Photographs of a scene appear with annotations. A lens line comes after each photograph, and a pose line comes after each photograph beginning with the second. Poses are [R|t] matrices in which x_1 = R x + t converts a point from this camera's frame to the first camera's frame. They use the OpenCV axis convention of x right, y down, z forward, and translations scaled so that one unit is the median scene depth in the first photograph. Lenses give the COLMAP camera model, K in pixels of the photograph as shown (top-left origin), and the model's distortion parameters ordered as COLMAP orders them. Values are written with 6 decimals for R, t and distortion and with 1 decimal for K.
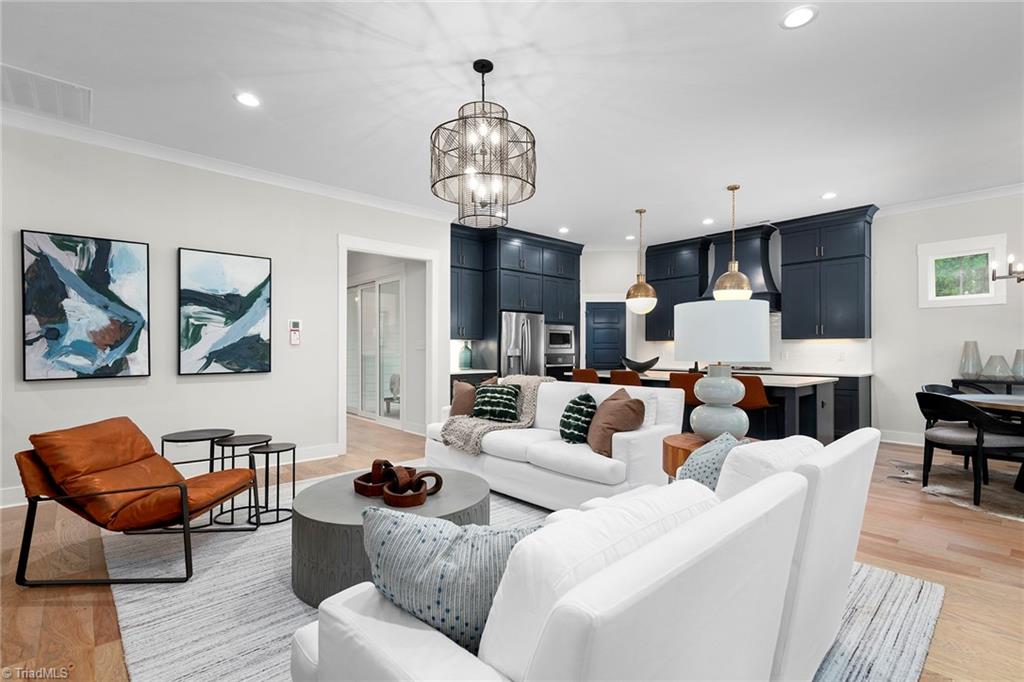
lens RADIAL K [[468.6, 0, 517.3], [0, 468.6, 350.5], [0, 0, 1]] dist [0.013314, 0.000130]
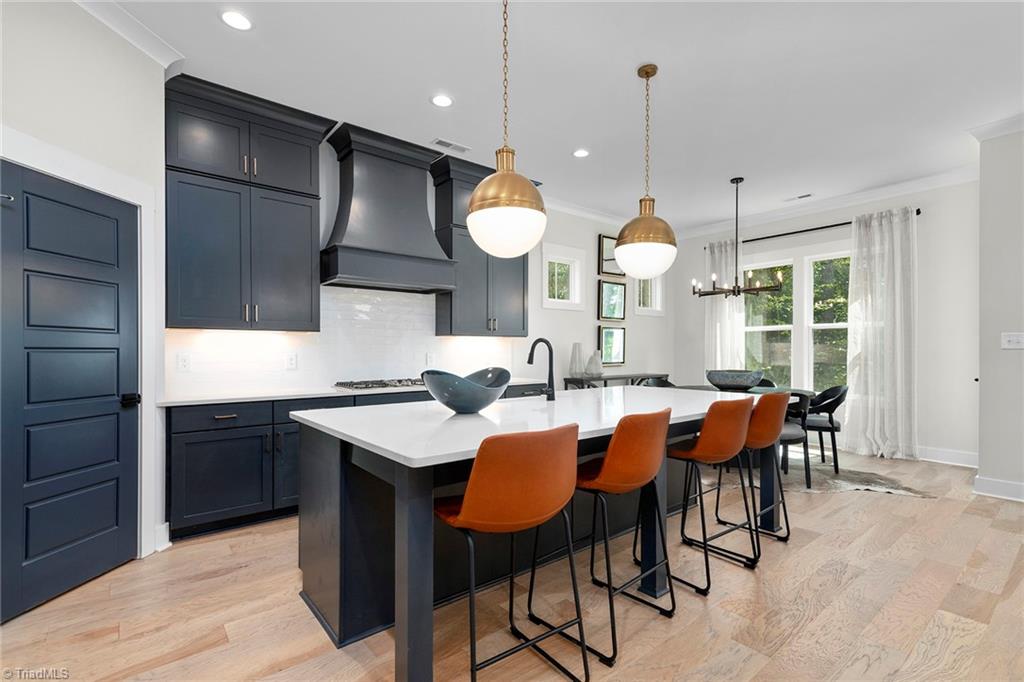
lens RADIAL K [[468.6, 0, 517.3], [0, 468.6, 350.5], [0, 0, 1]] dist [0.013314, 0.000130]
pose [[0.050495, 0.001199, 0.998724, -0.133654], [0.003464, 0.999993, -0.001376, -0.001876], [-0.998718, 0.003529, 0.050491, 1.158750]]
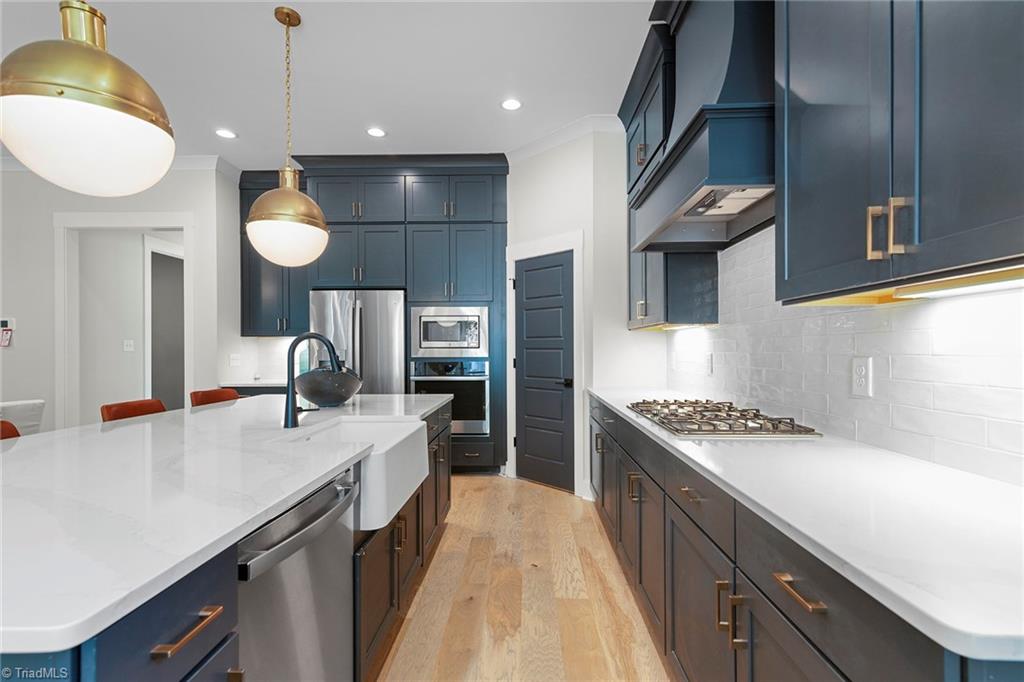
lens RADIAL K [[506.1, 0, 512.0], [0, 506.1, 341.0], [0, 0, 1]] dist [0.015728, -0.000053]
pose [[0.711728, -0.010599, -0.702375, 0.879576], [0.001406, 0.999906, -0.013664, -0.007225], [0.702454, 0.008737, 0.711676, 0.957682]]
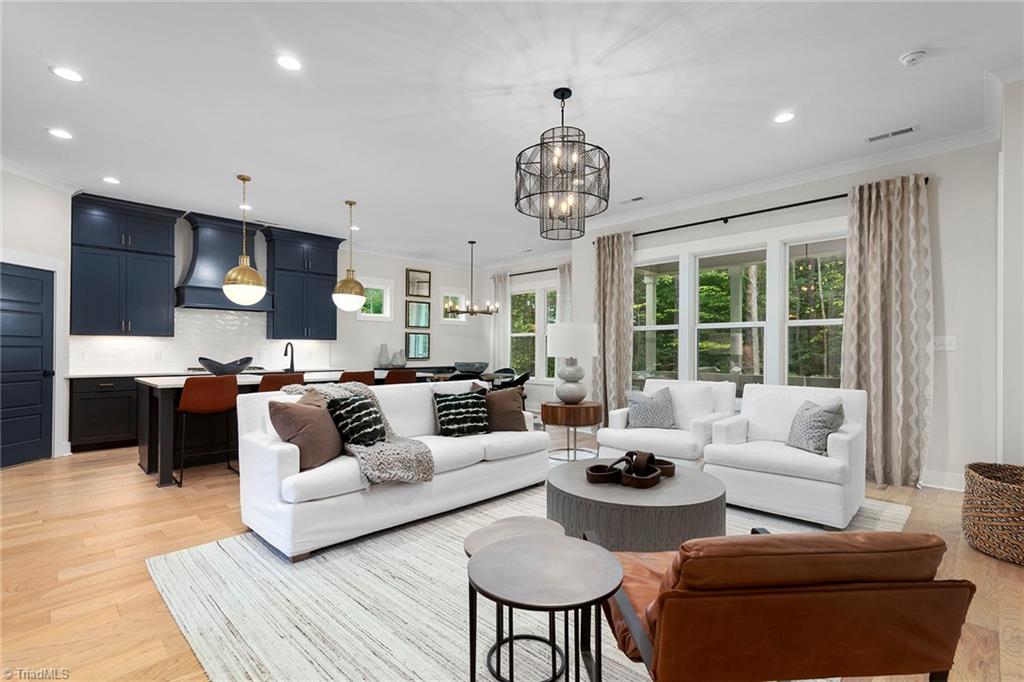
lens RADIAL K [[473.5, 0, 514.9], [0, 473.5, 346.9], [0, 0, 1]] dist [0.023998, -0.000143]
pose [[-0.045808, 0.006377, 0.998930, -0.696757], [-0.002384, 0.999976, -0.006493, -0.001134], [-0.998947, -0.002679, -0.045792, 0.678254]]
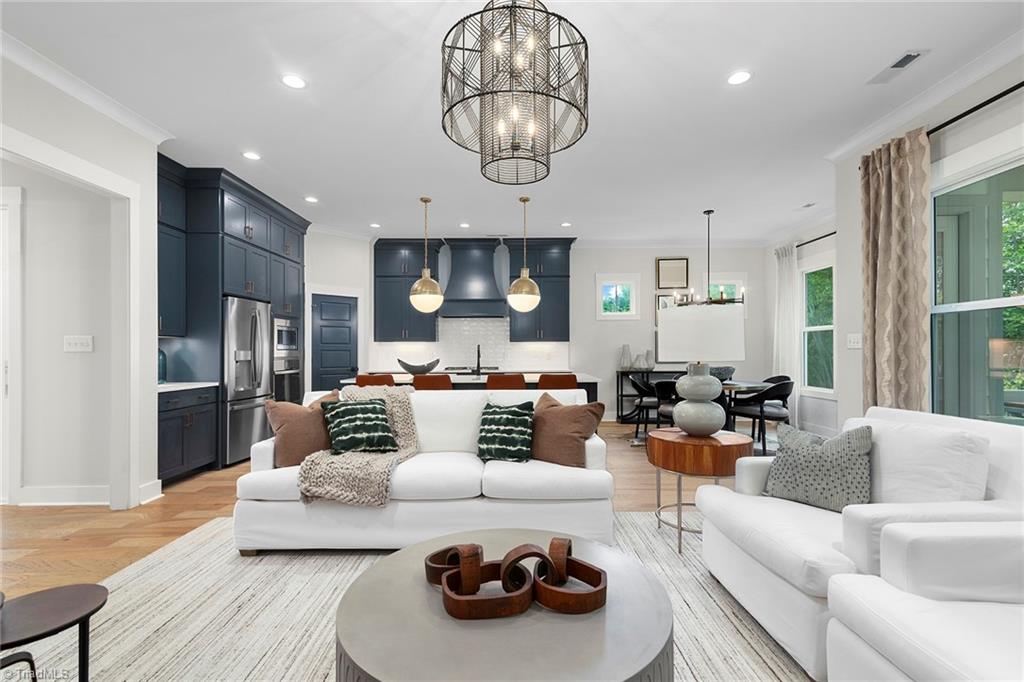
lens RADIAL K [[468.6, 0, 517.3], [0, 468.6, 350.5], [0, 0, 1]] dist [0.013314, 0.000130]
pose [[0.672842, -0.001103, 0.739785, -0.351544], [0.003923, 0.999990, -0.002076, -0.000479], [-0.739776, 0.004299, 0.672840, 0.300957]]
